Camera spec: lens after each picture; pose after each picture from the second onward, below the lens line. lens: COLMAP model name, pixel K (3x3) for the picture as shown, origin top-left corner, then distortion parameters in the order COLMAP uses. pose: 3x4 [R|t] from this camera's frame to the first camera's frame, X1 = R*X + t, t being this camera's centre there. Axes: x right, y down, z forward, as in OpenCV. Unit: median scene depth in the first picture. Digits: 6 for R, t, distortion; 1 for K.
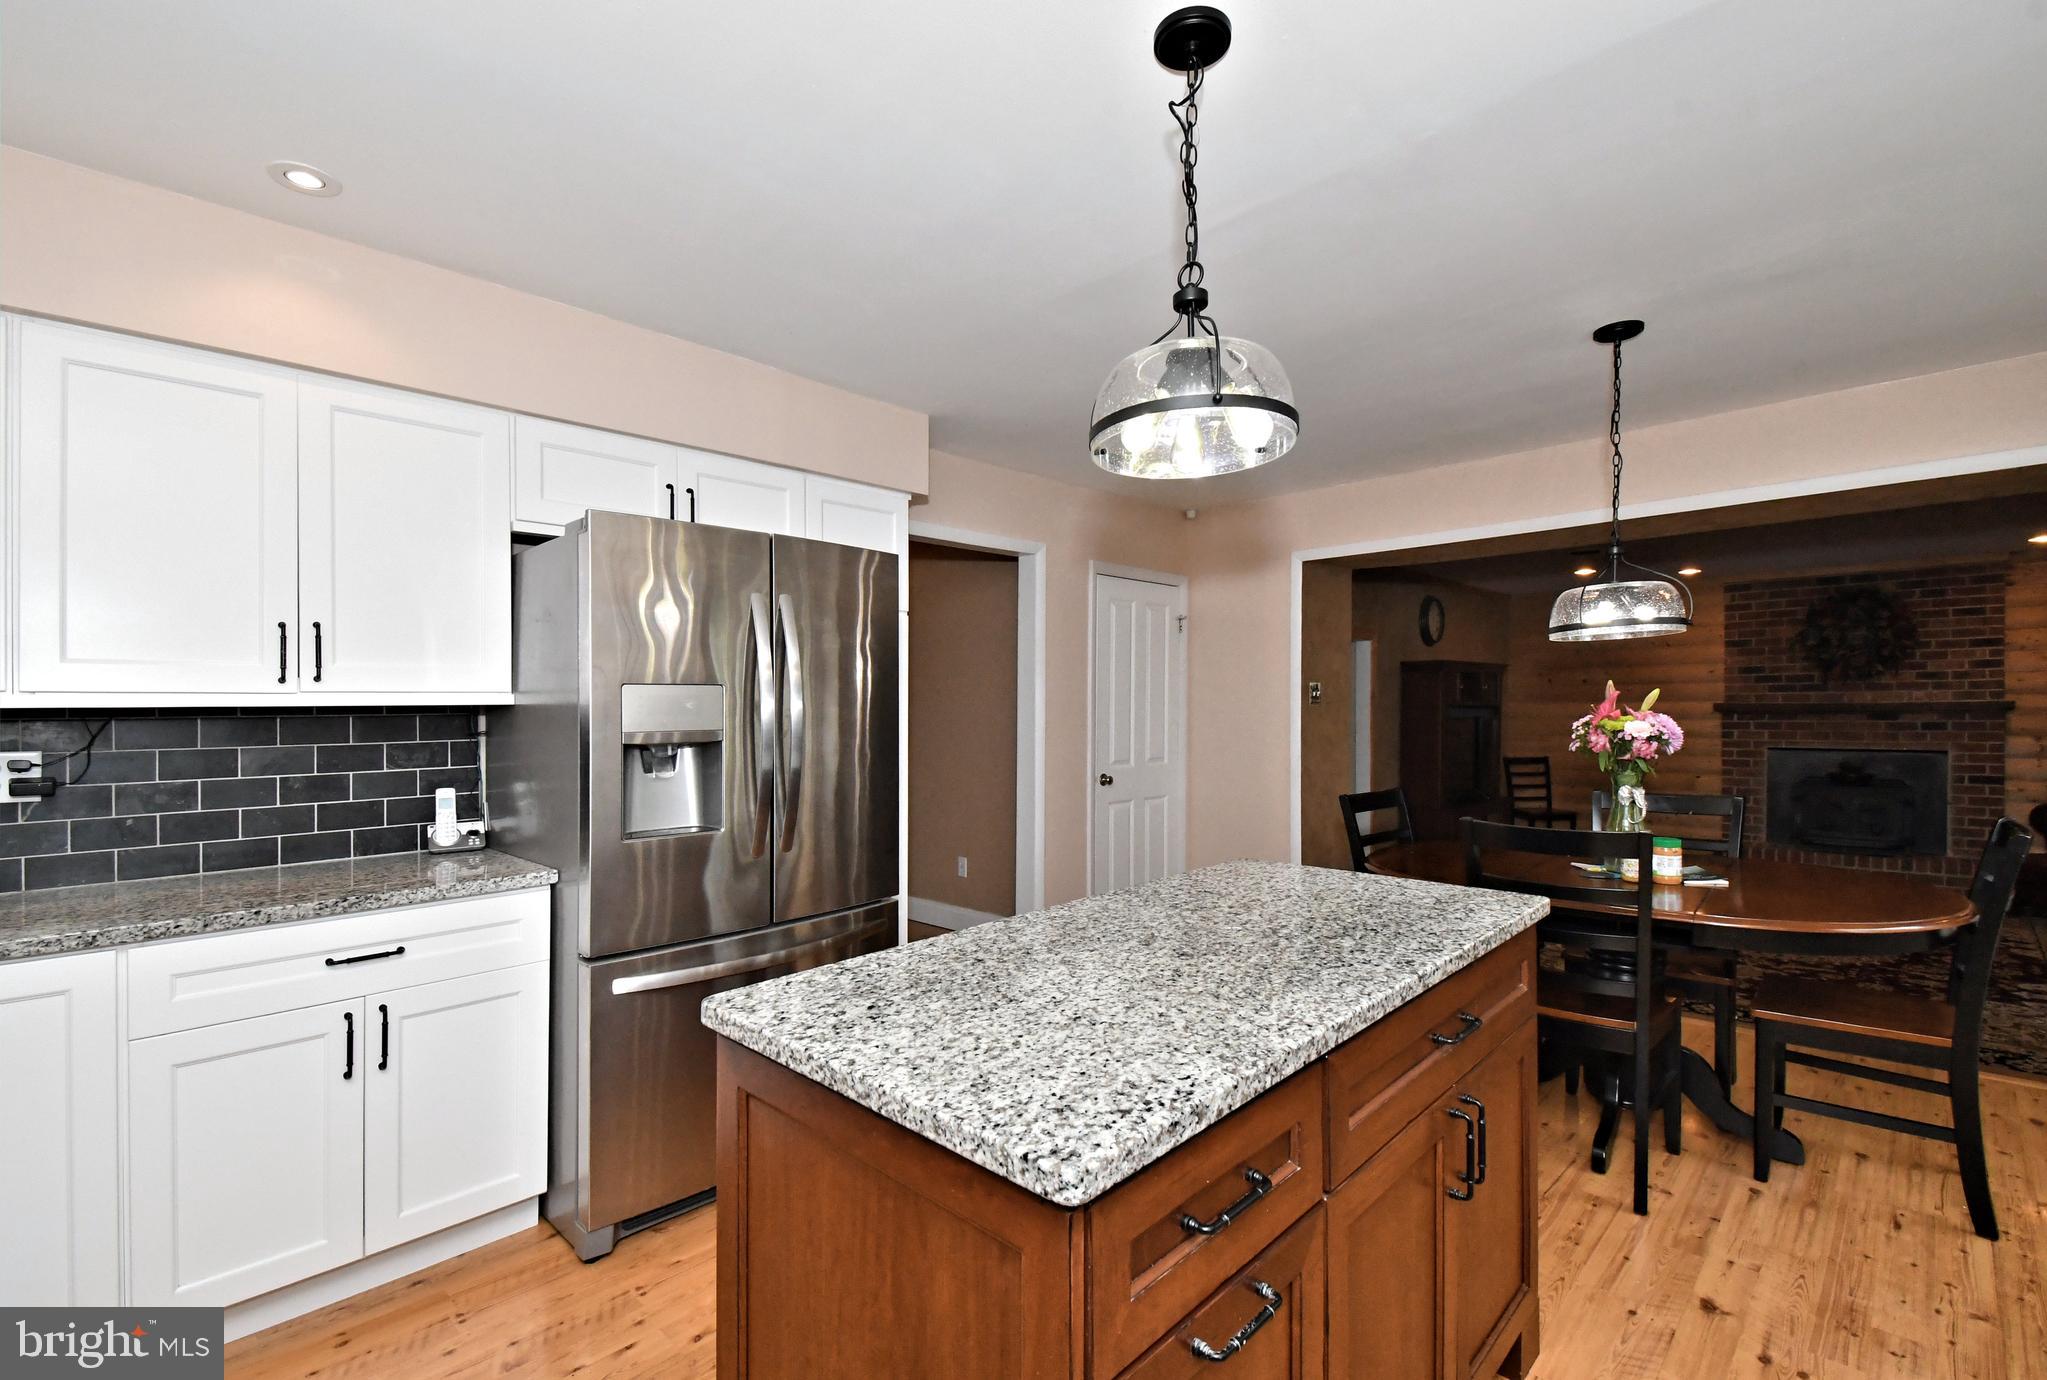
lens RADIAL K [[904.9, 0, 1007.7], [0, 904.9, 694.1], [0, 0, 1]] dist [0.012681, -0.001819]
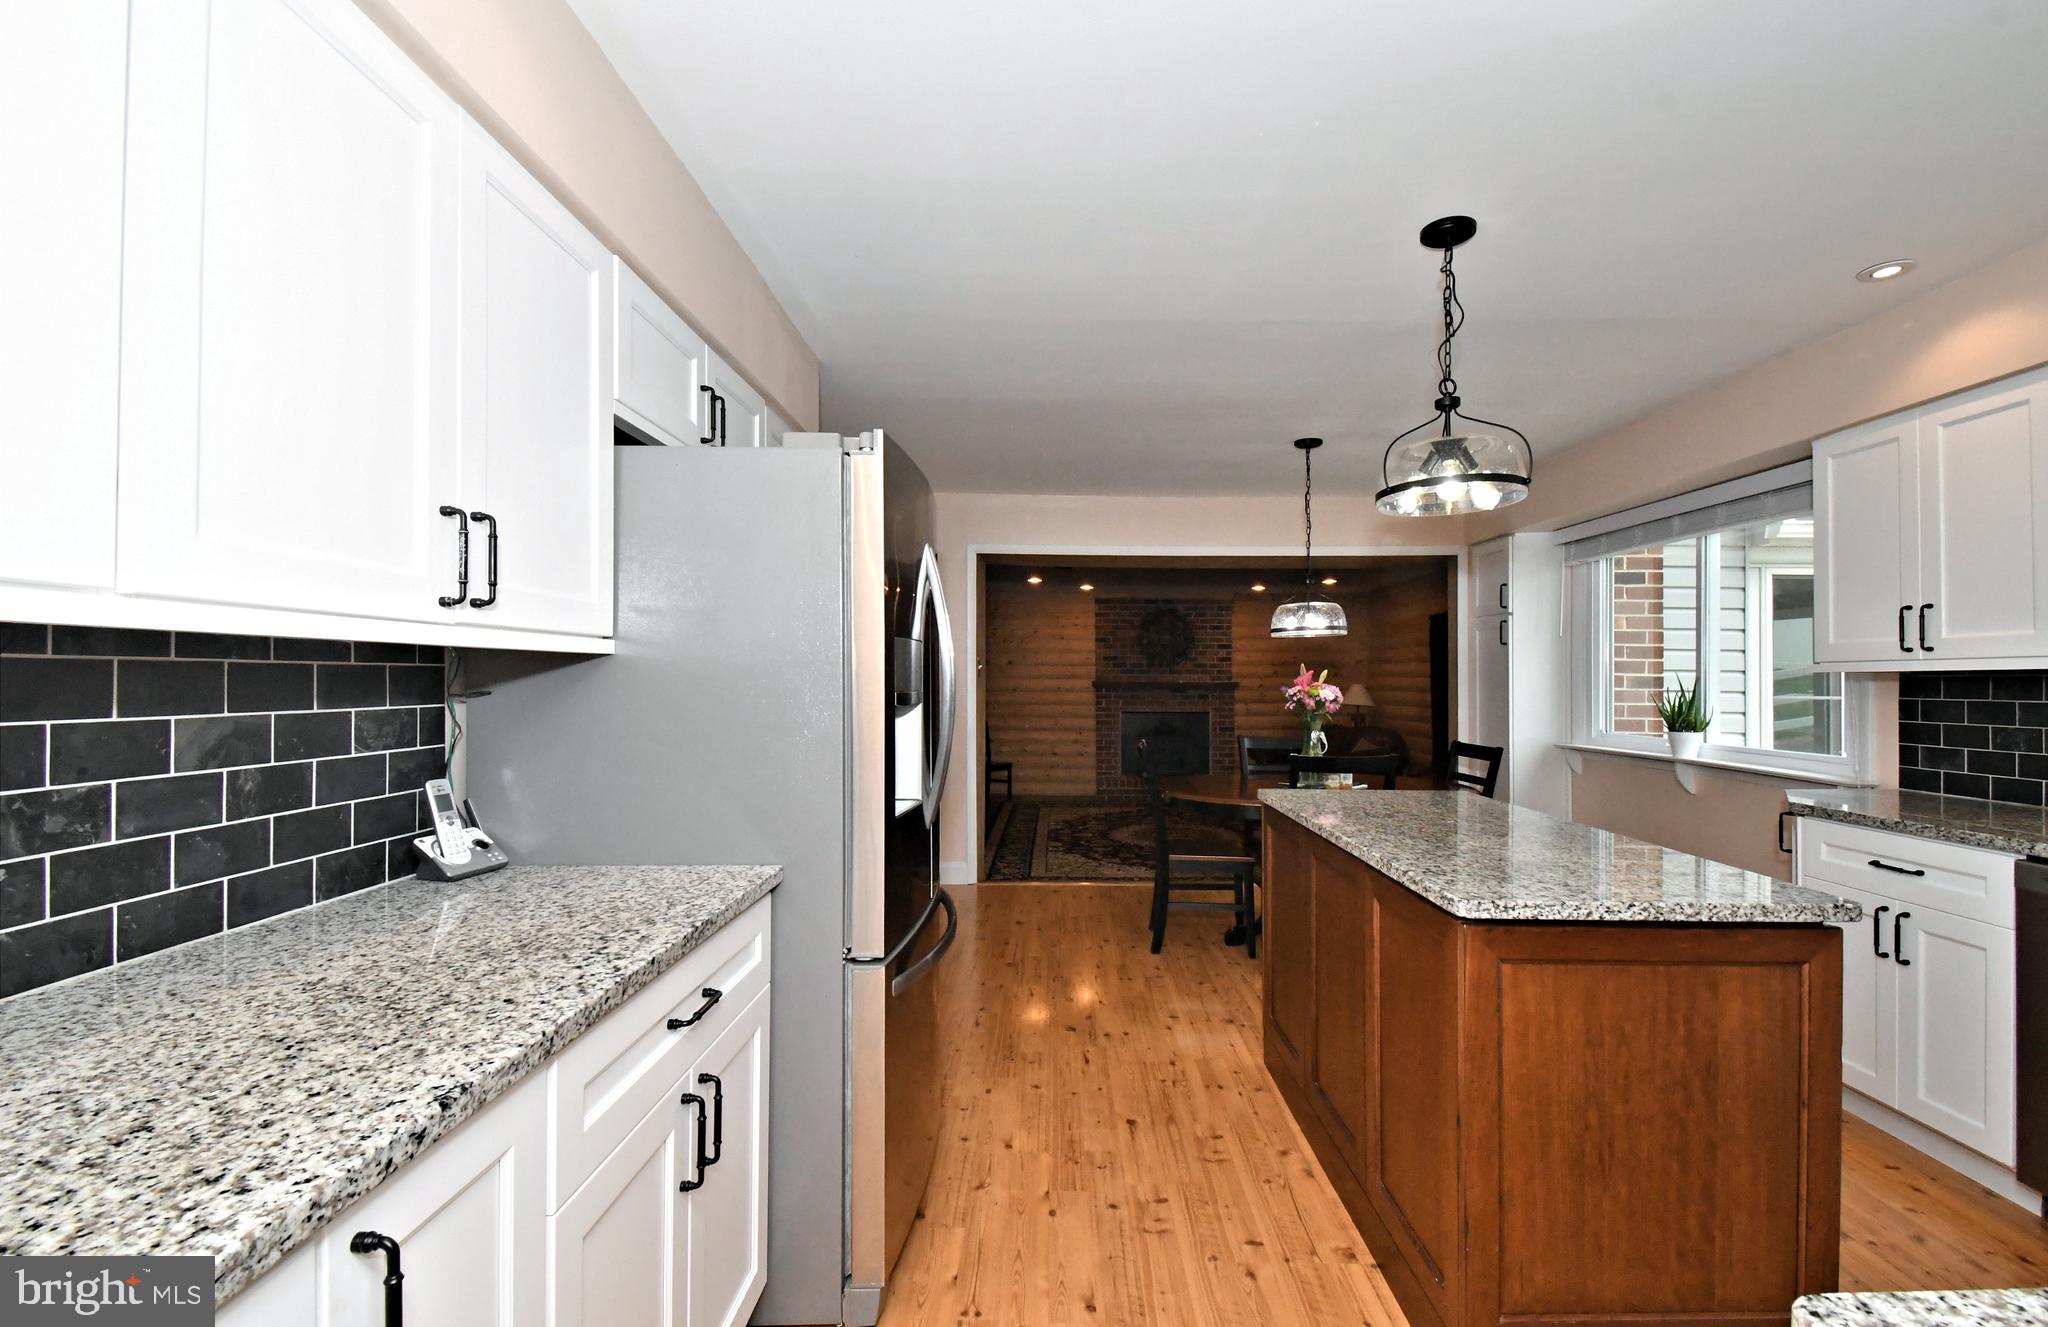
lens RADIAL K [[884.7, 0, 1037.2], [0, 884.7, 678.2], [0, 0, 1]] dist [0.014258, -0.004840]
pose [[0.712739, 0.010837, 0.701346, -0.711840], [-0.014693, 0.999892, -0.000519, 0.017207], [-0.701275, -0.009935, 0.712821, 0.242441]]
